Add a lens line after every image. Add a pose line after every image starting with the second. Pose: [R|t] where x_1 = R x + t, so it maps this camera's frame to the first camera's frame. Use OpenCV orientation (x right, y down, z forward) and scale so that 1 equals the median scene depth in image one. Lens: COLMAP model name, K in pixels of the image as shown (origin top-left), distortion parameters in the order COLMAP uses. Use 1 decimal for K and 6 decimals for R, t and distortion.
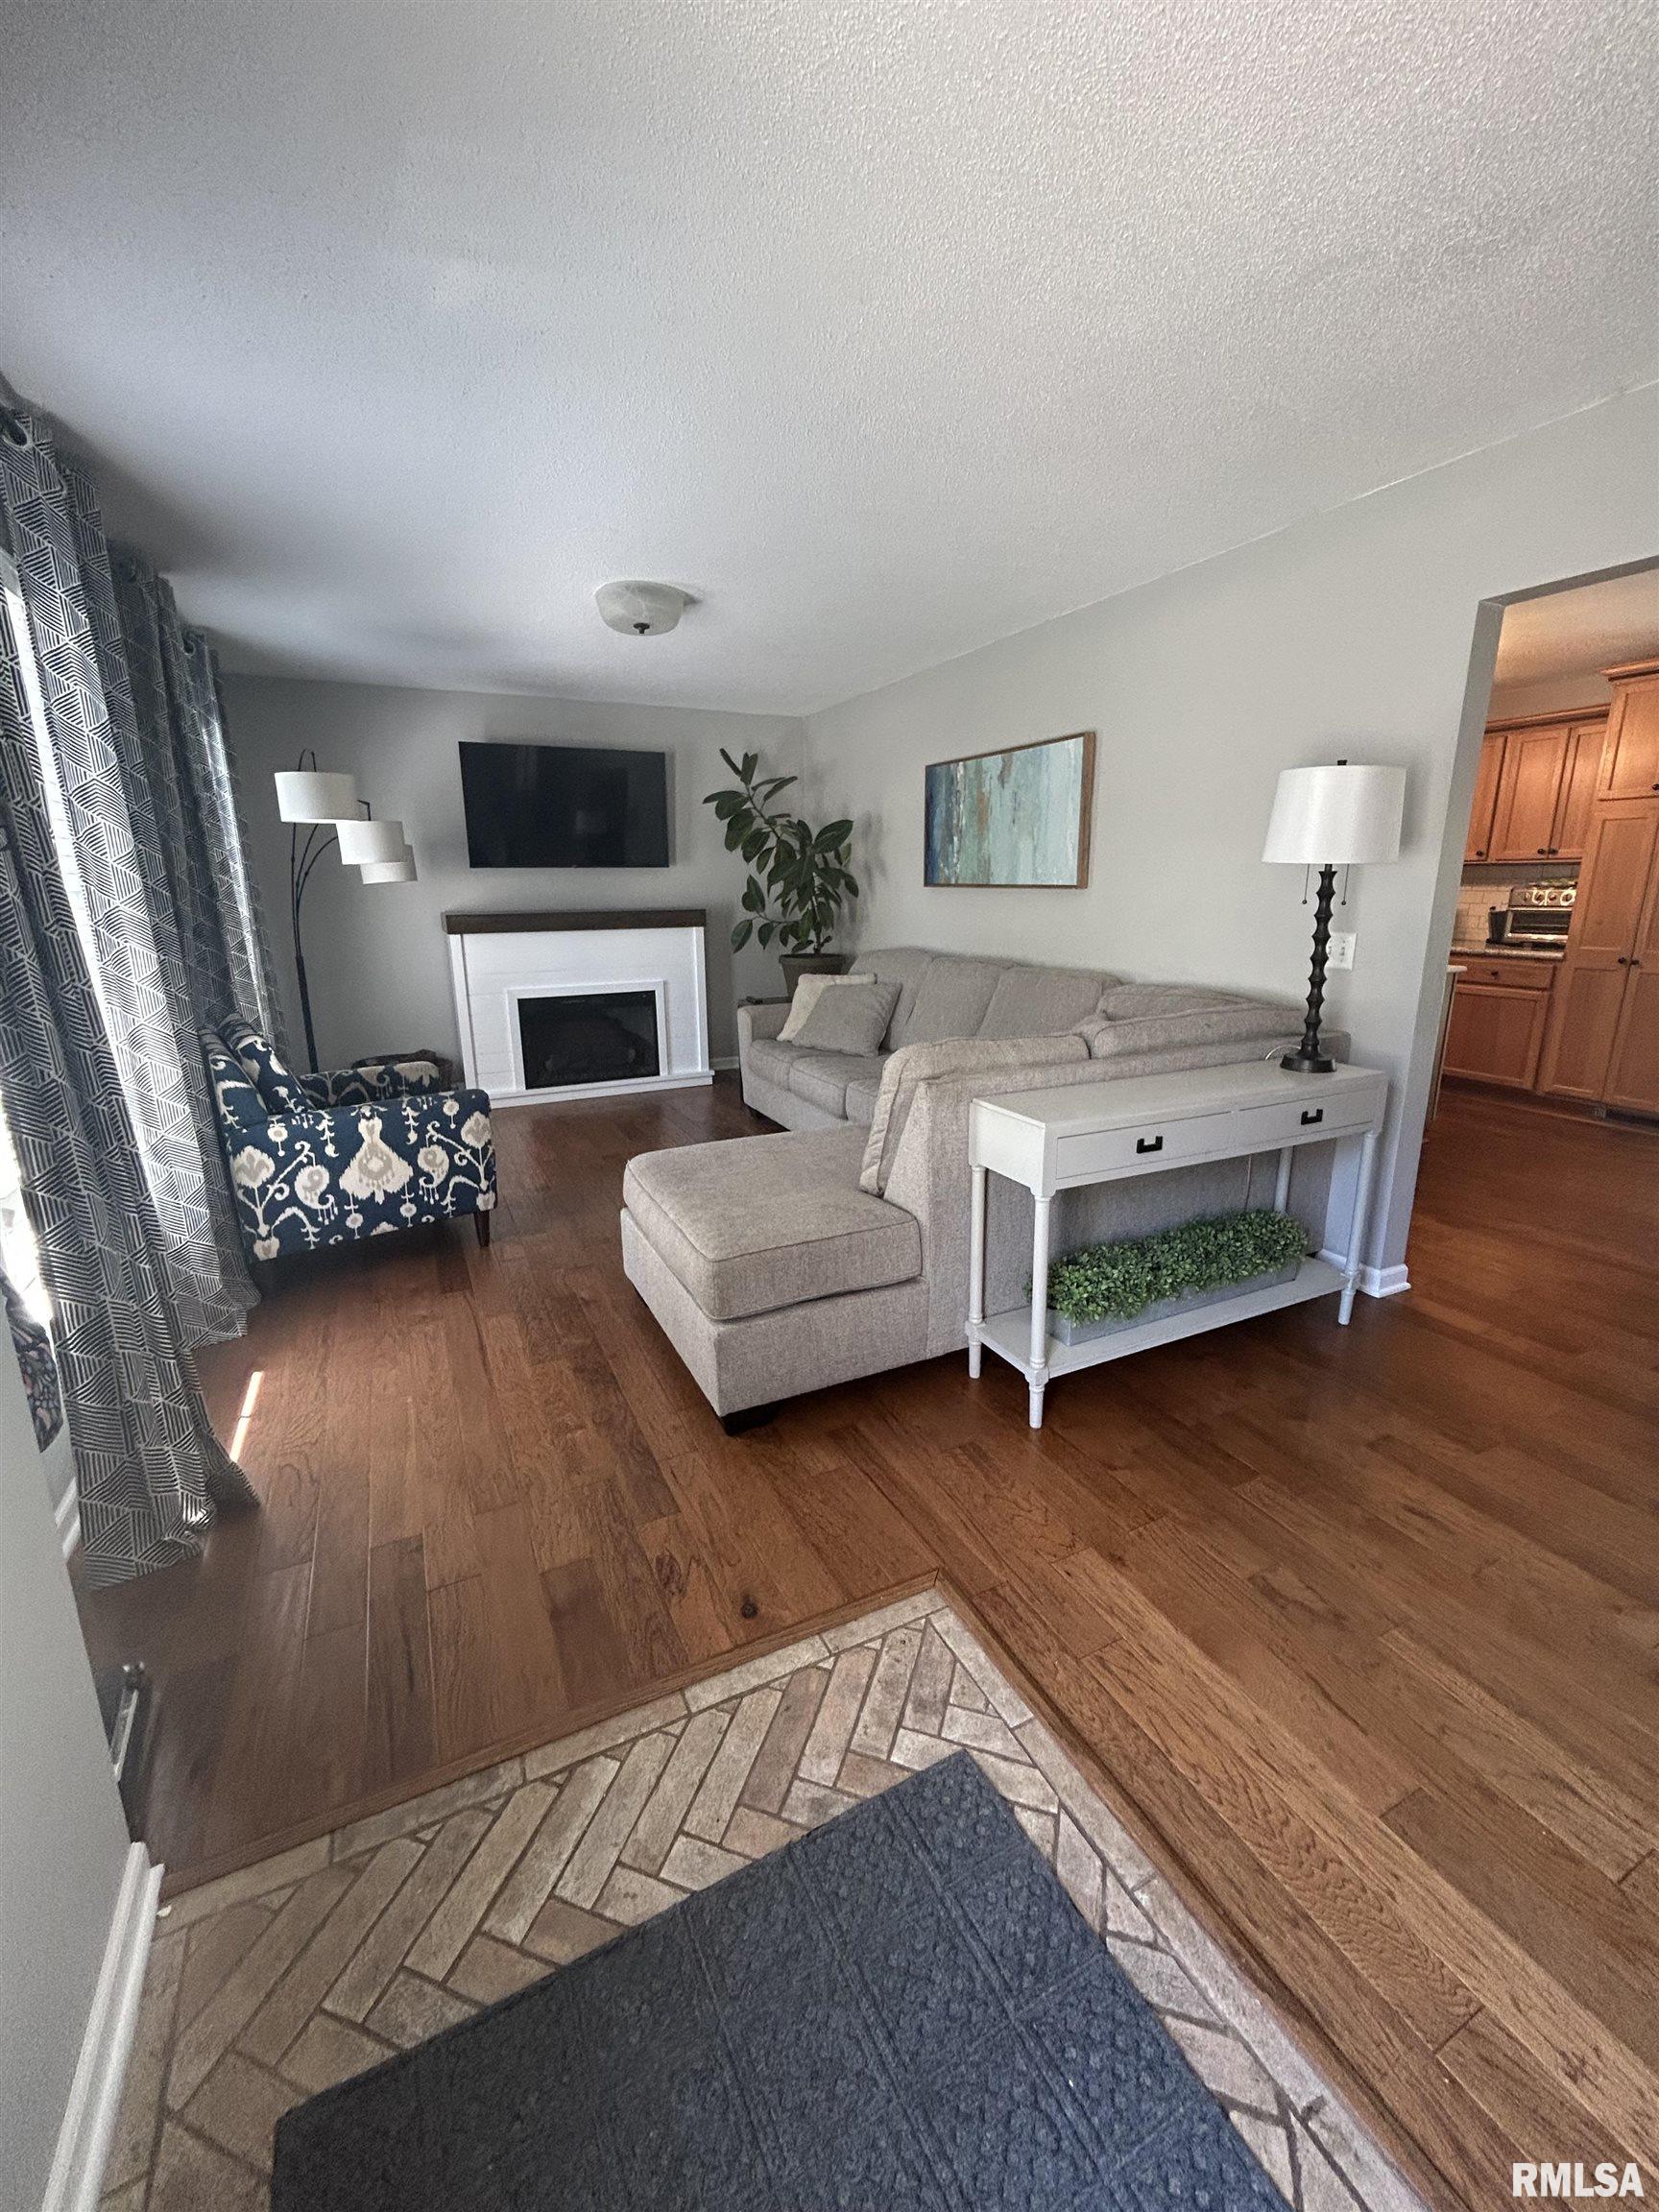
lens RADIAL K [[887.6, 0, 832.7], [0, 887.6, 1101.6], [0, 0, 1]] dist [-0.000171, -0.000223]
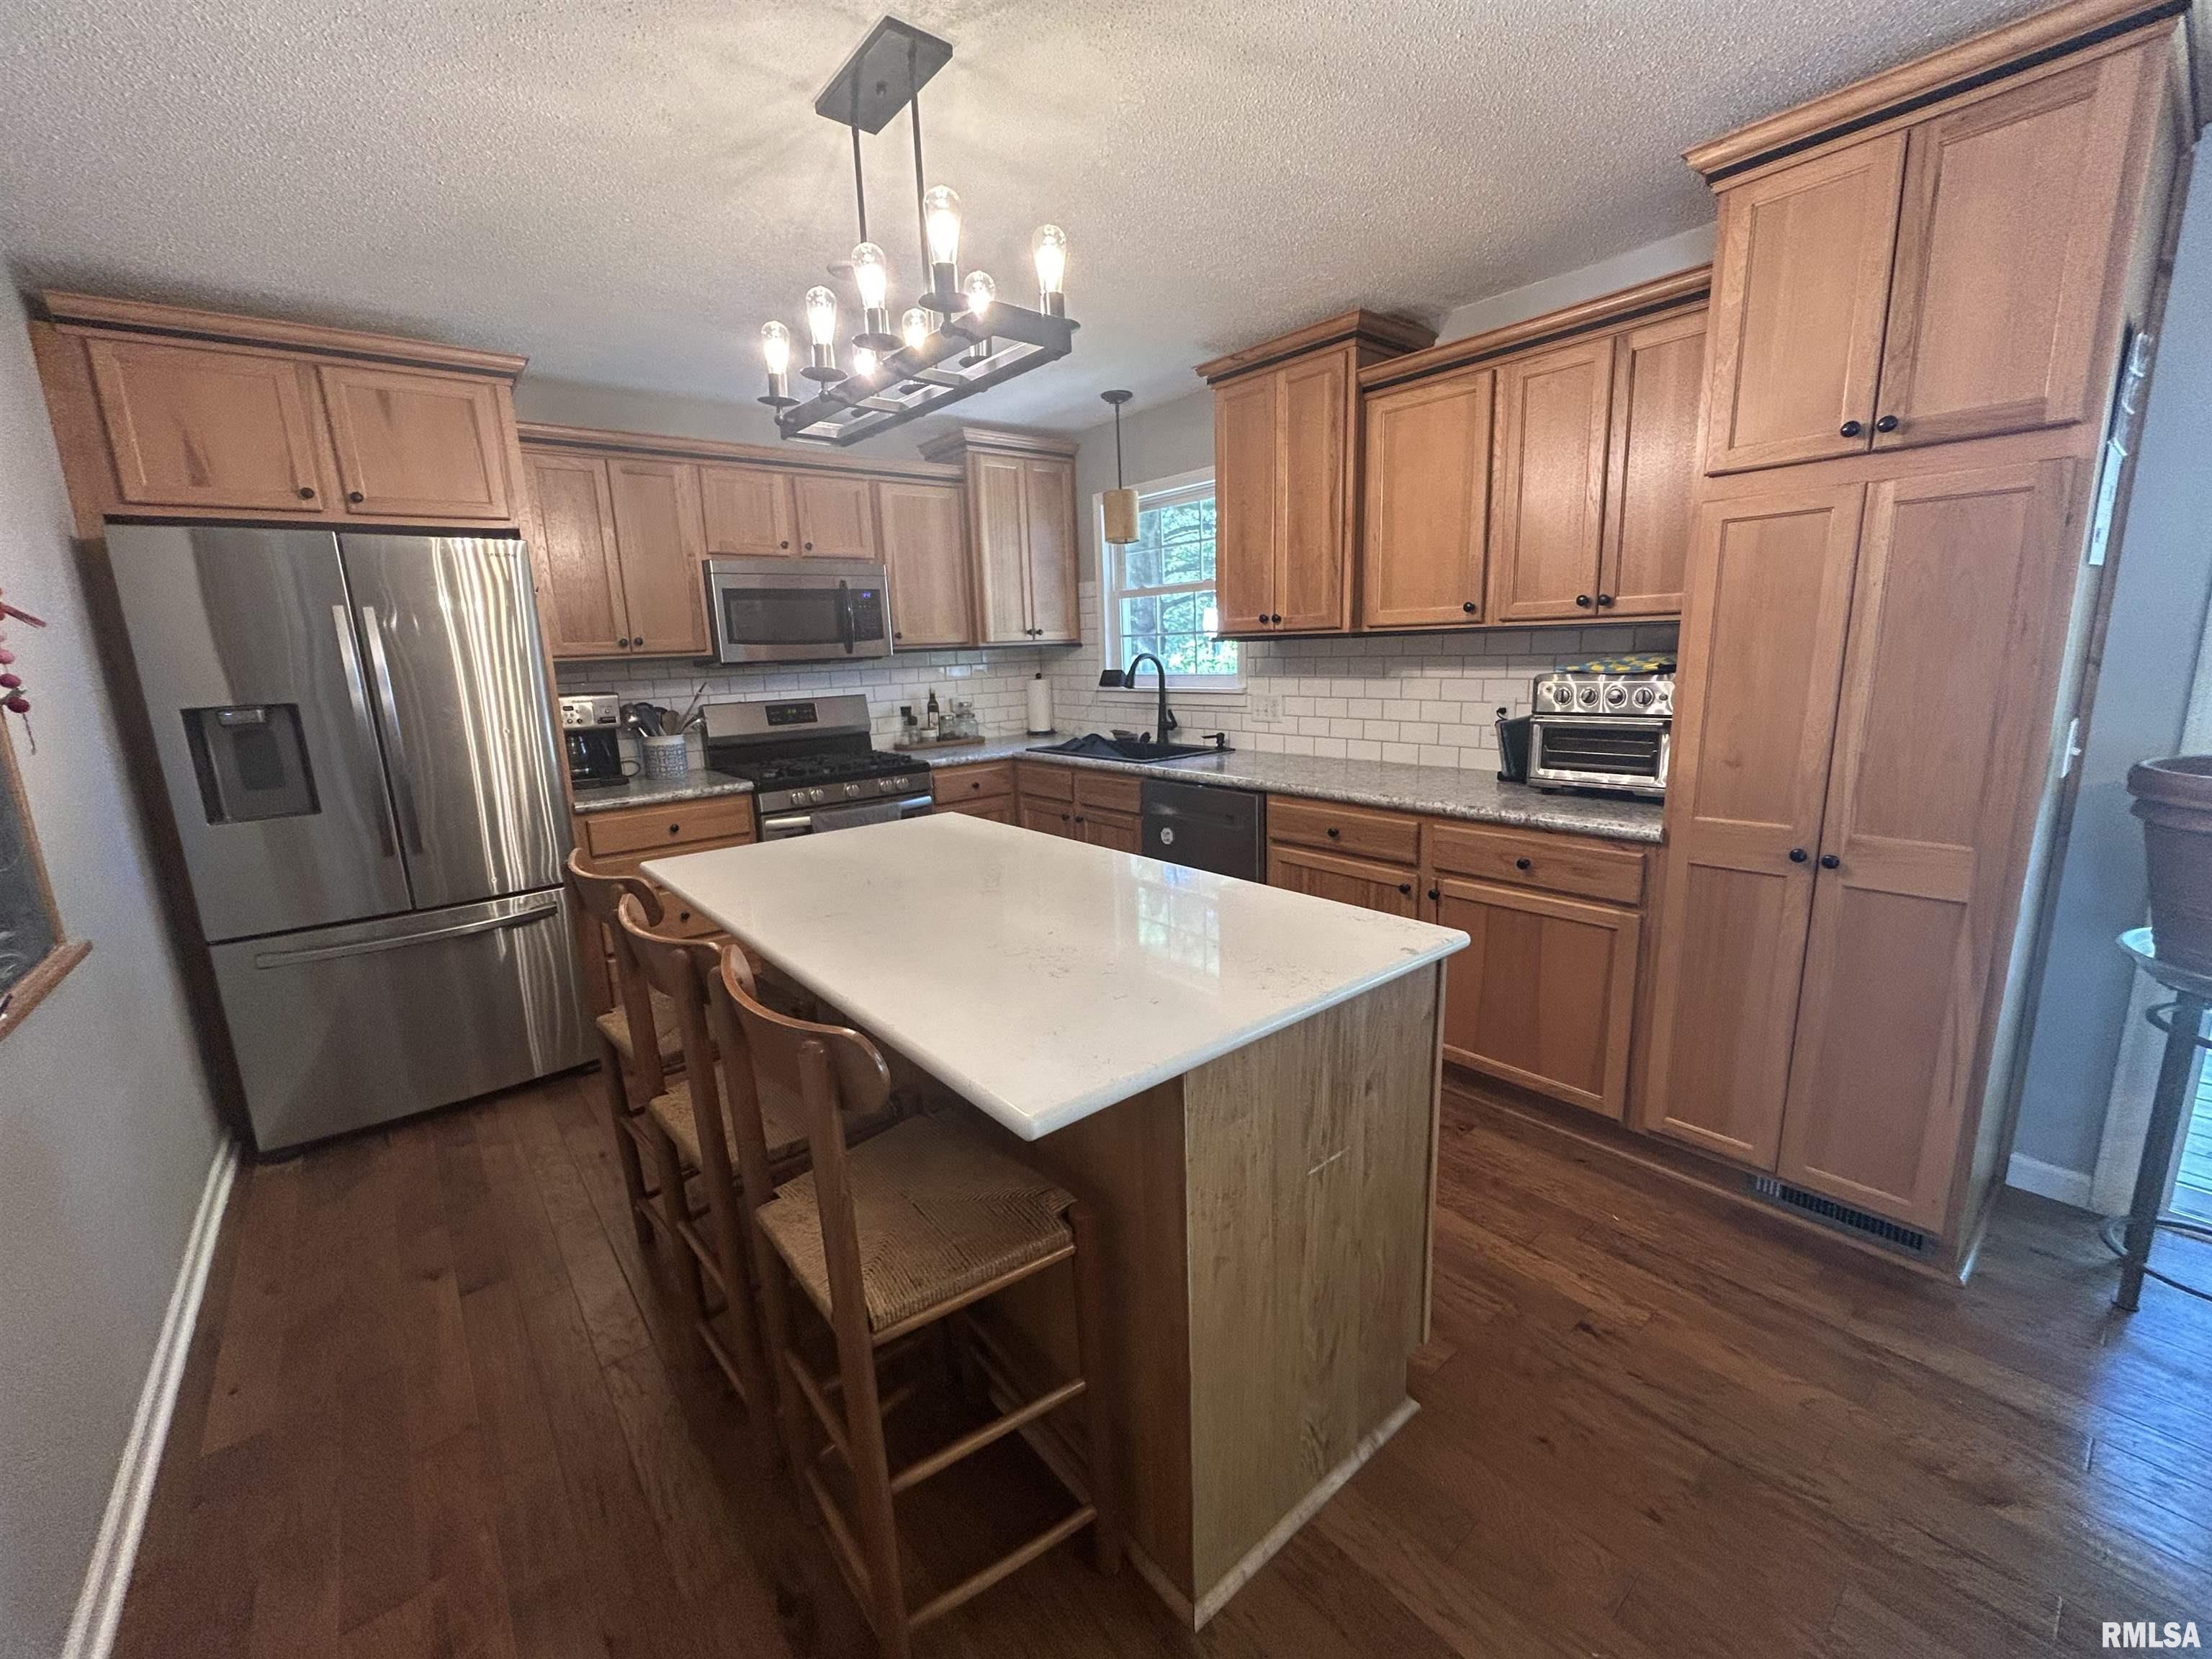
lens RADIAL K [[897.9, 0, 1102.5], [0, 897.9, 831.3], [0, 0, 1]] dist [0.000205, -0.000050]
pose [[0.972668, -0.074607, 0.219888, 0.728612], [0.083892, 0.995922, -0.033182, -0.277166], [-0.216516, 0.050722, 0.974961, 0.998583]]
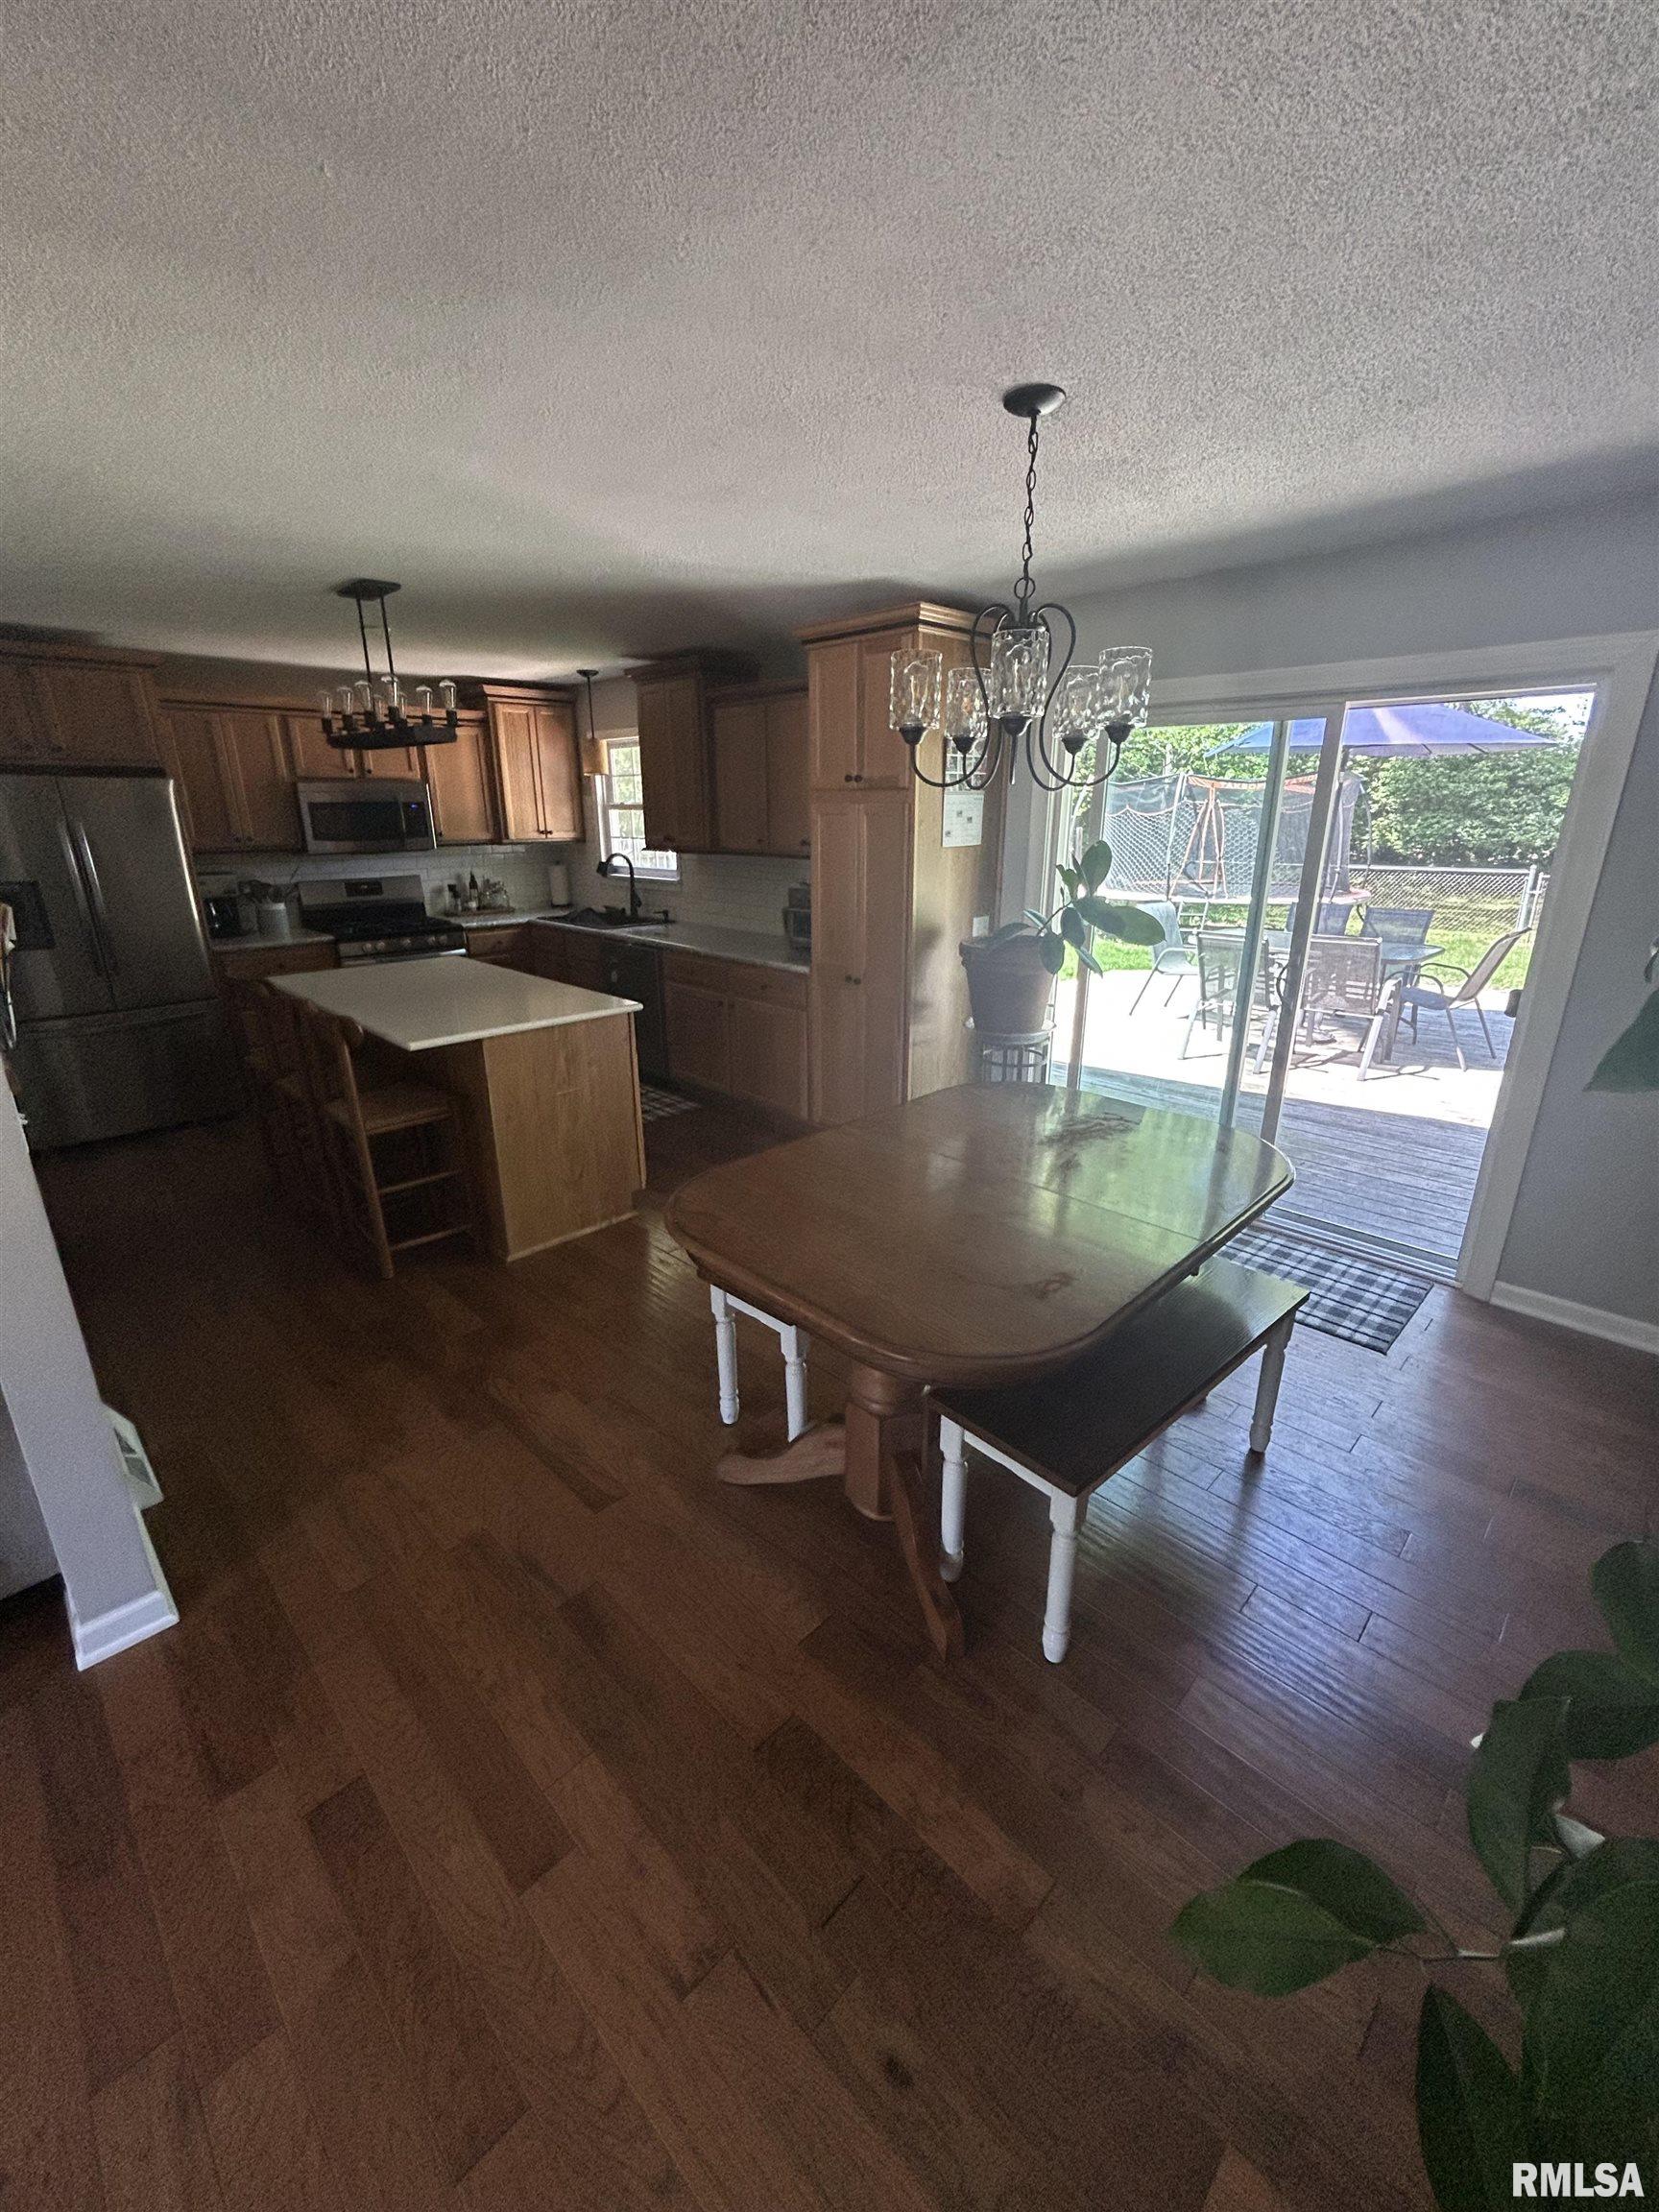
lens RADIAL K [[887.6, 0, 832.7], [0, 887.6, 1101.6], [0, 0, 1]] dist [-0.000171, -0.000223]
pose [[0.944410, -0.098298, 0.313732, 0.891892], [0.073862, 0.993300, 0.088879, -0.177512], [-0.320367, -0.060765, 0.945343, 0.253307]]
